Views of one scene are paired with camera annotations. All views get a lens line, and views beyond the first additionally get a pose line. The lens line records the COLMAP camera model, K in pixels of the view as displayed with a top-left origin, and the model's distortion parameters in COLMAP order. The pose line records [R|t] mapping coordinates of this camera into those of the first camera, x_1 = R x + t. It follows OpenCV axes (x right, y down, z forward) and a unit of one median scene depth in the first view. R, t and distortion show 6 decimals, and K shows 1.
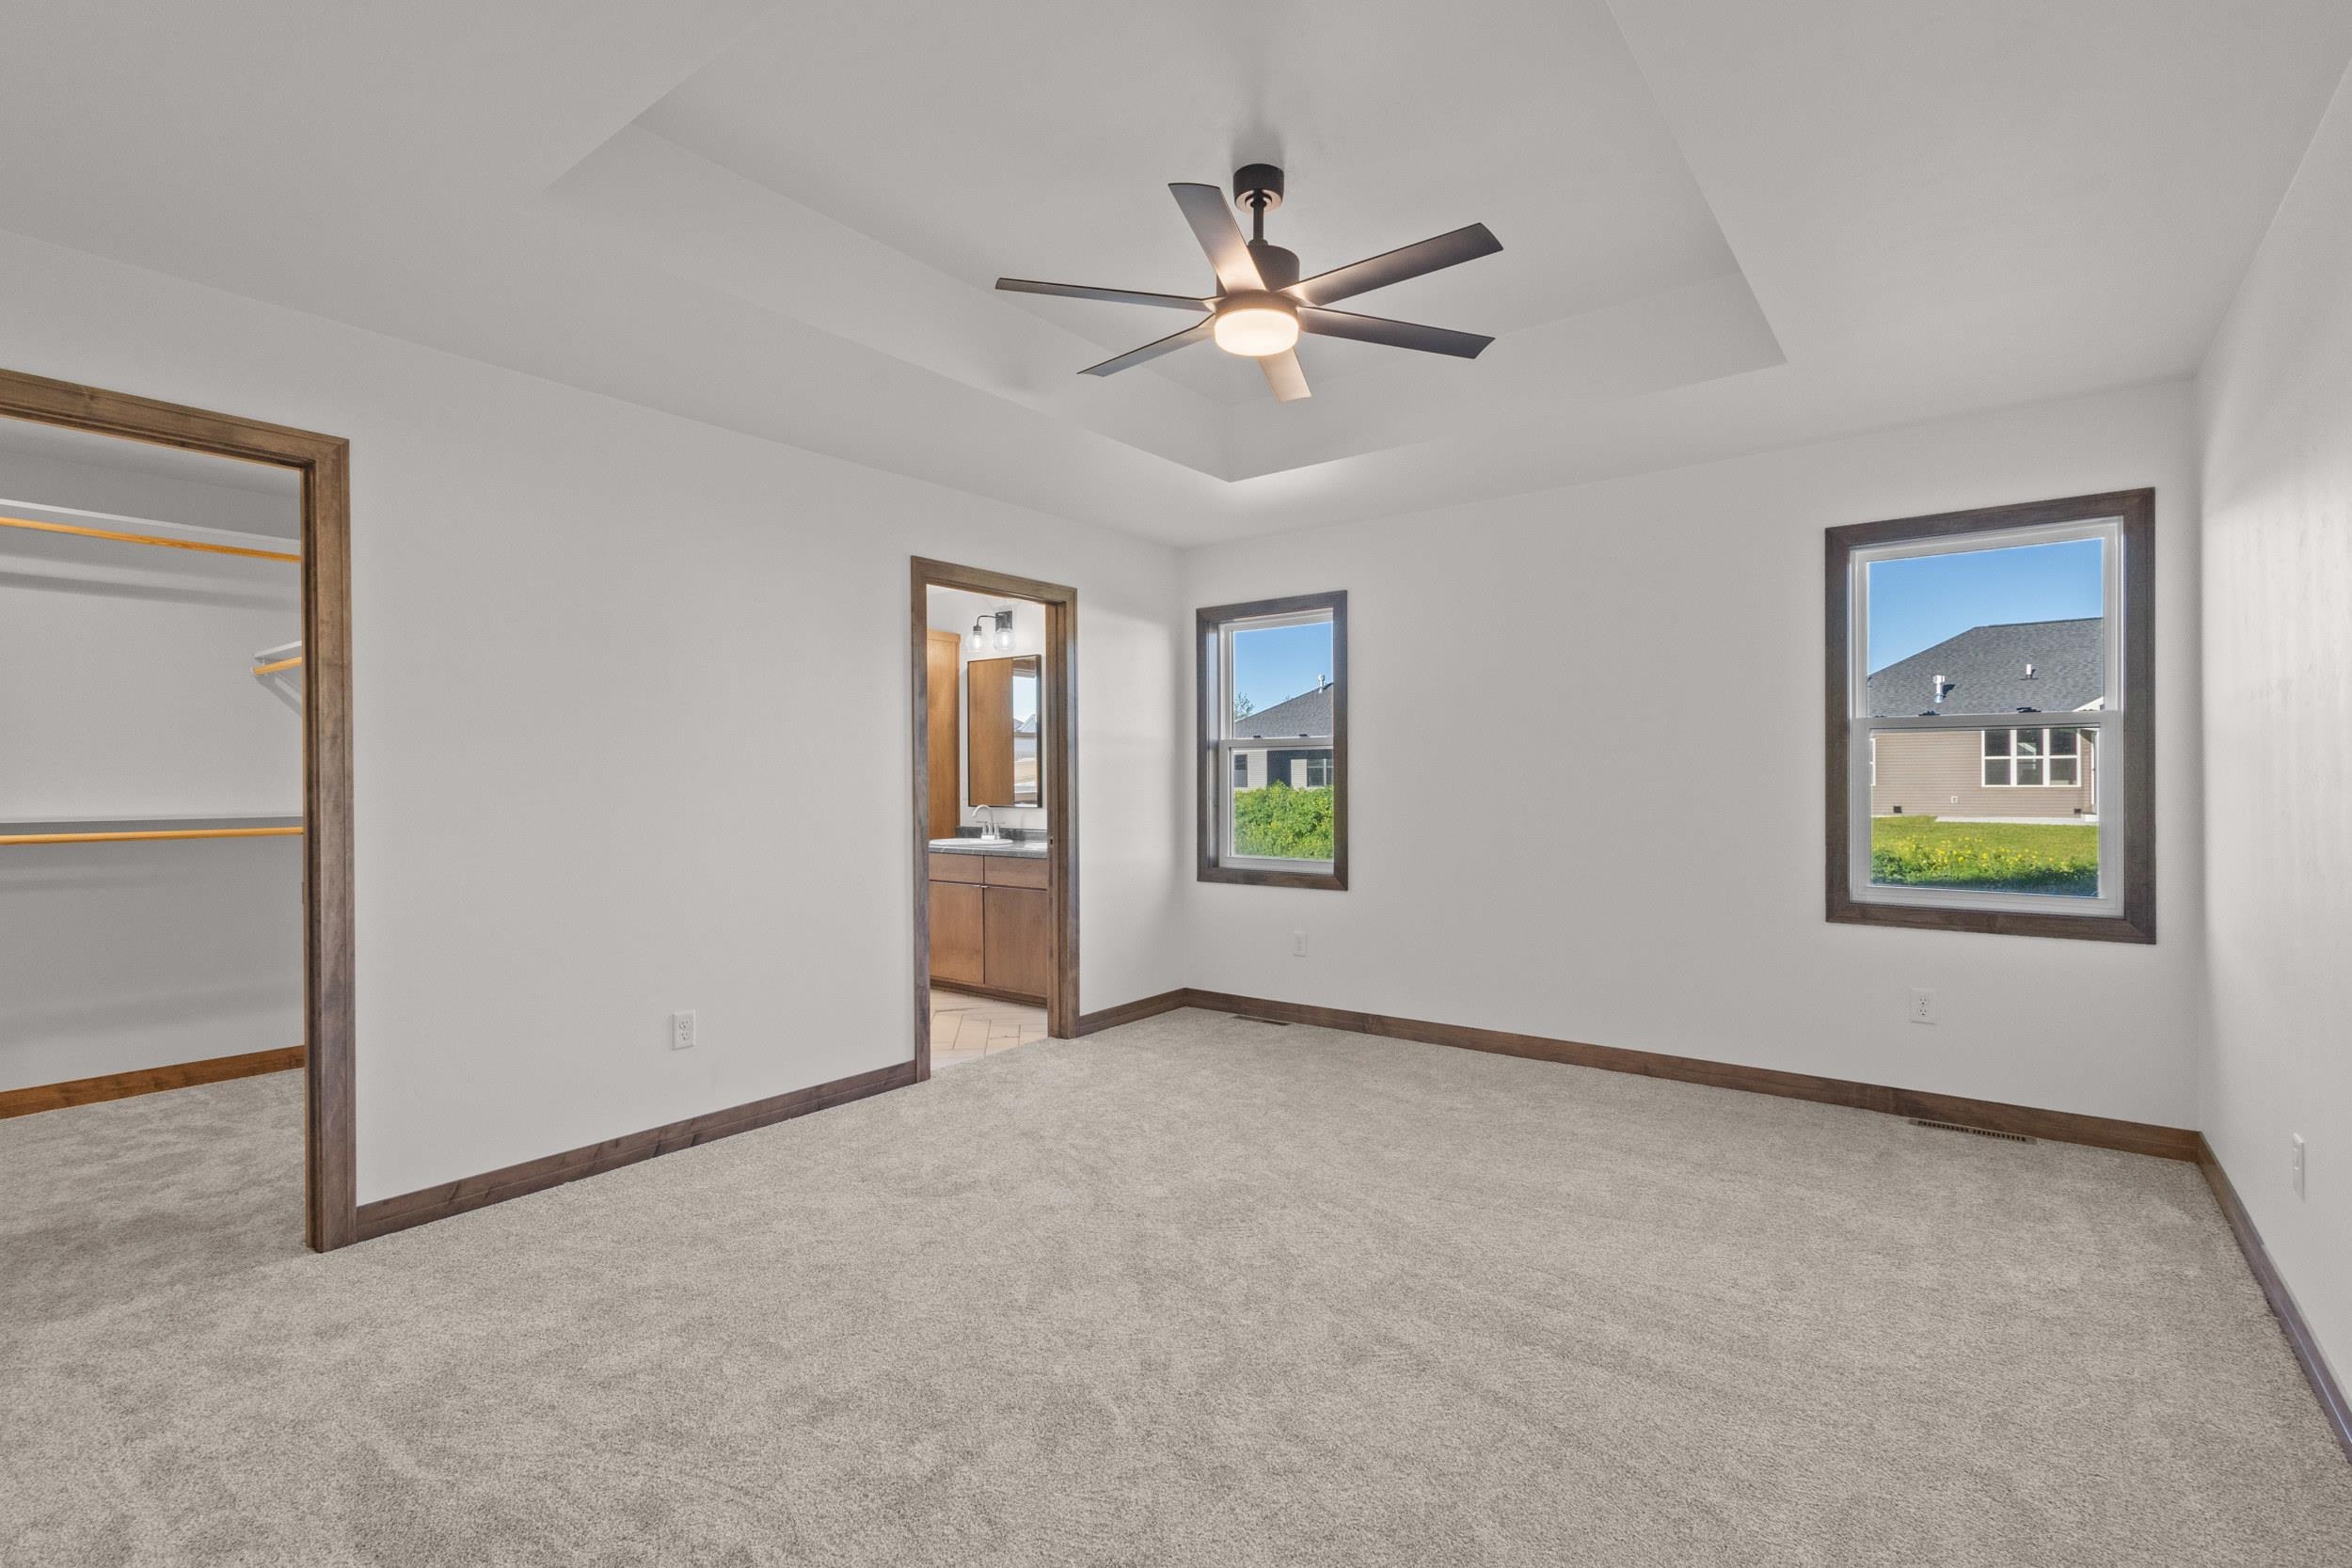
lens RADIAL K [[1071.9, 0, 1176.9], [0, 1071.9, 765.7], [0, 0, 1]] dist [0.009017, -0.003985]
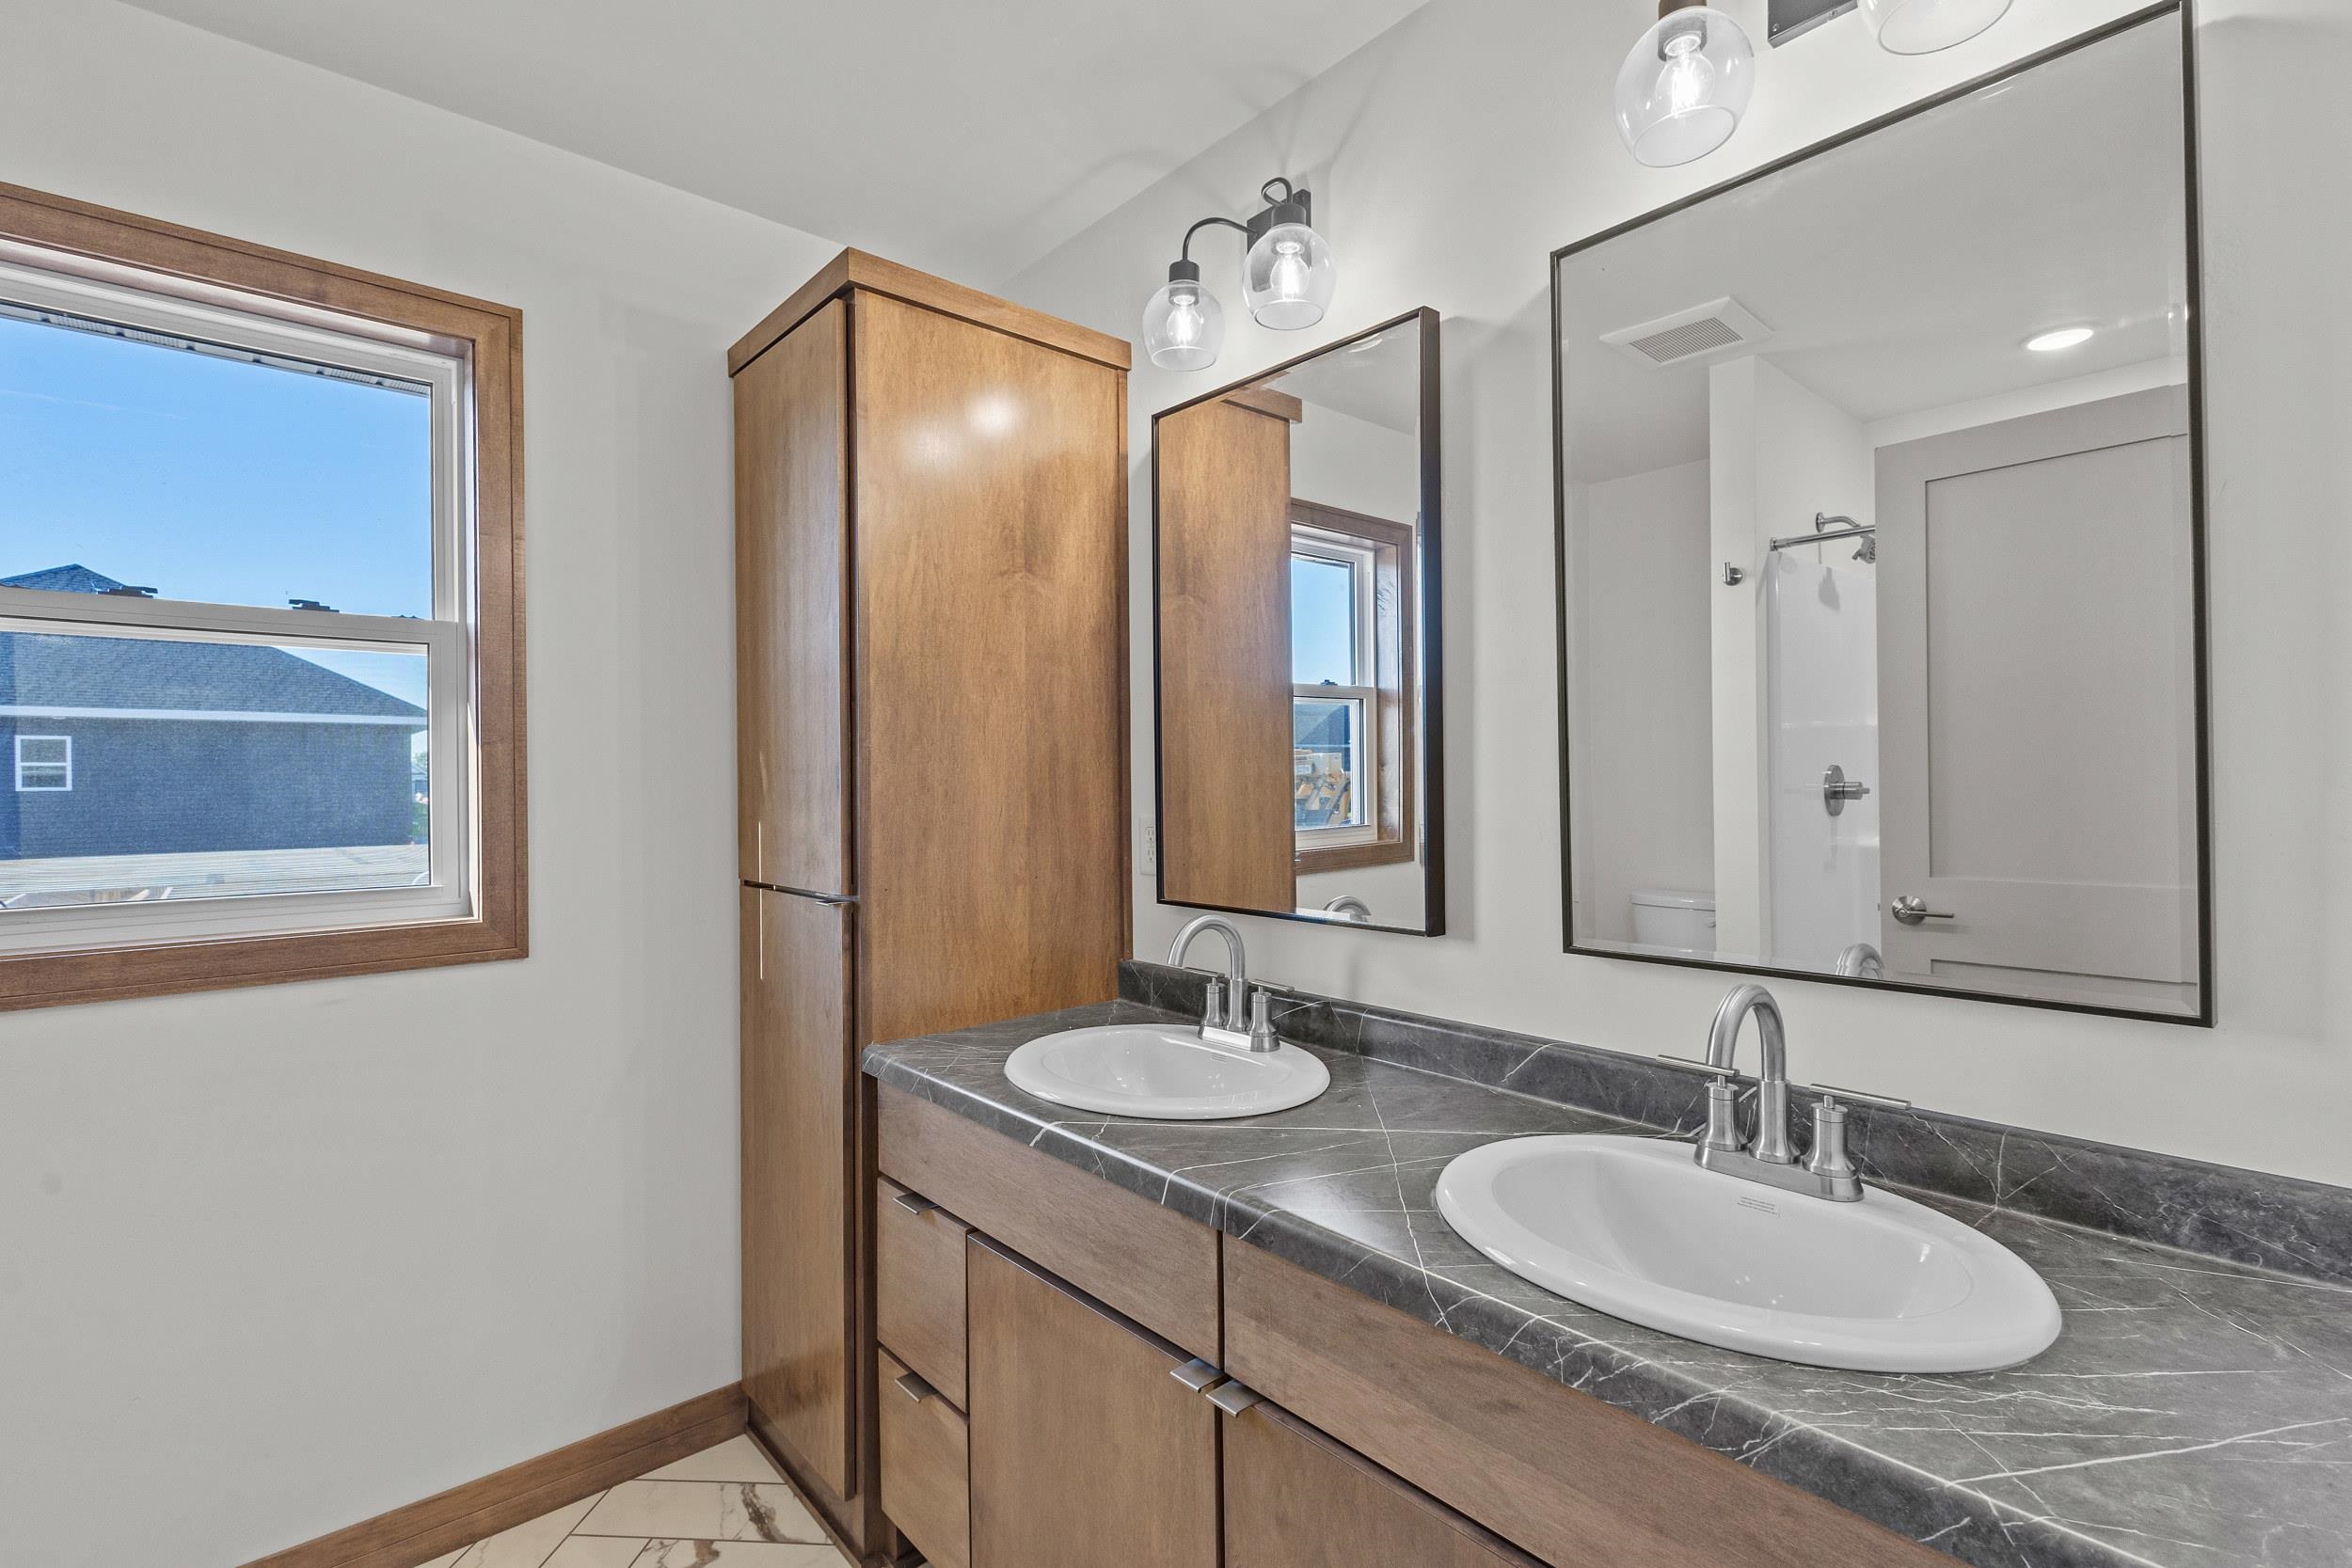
lens RADIAL K [[1071.9, 0, 1178.4], [0, 1071.9, 778.1], [0, 0, 1]] dist [0.009017, -0.003985]
pose [[0.981680, -0.003758, -0.190502, -0.150959], [0.005941, 0.999923, 0.010888, 0.000132], [0.190446, -0.011820, 0.981626, 0.810523]]
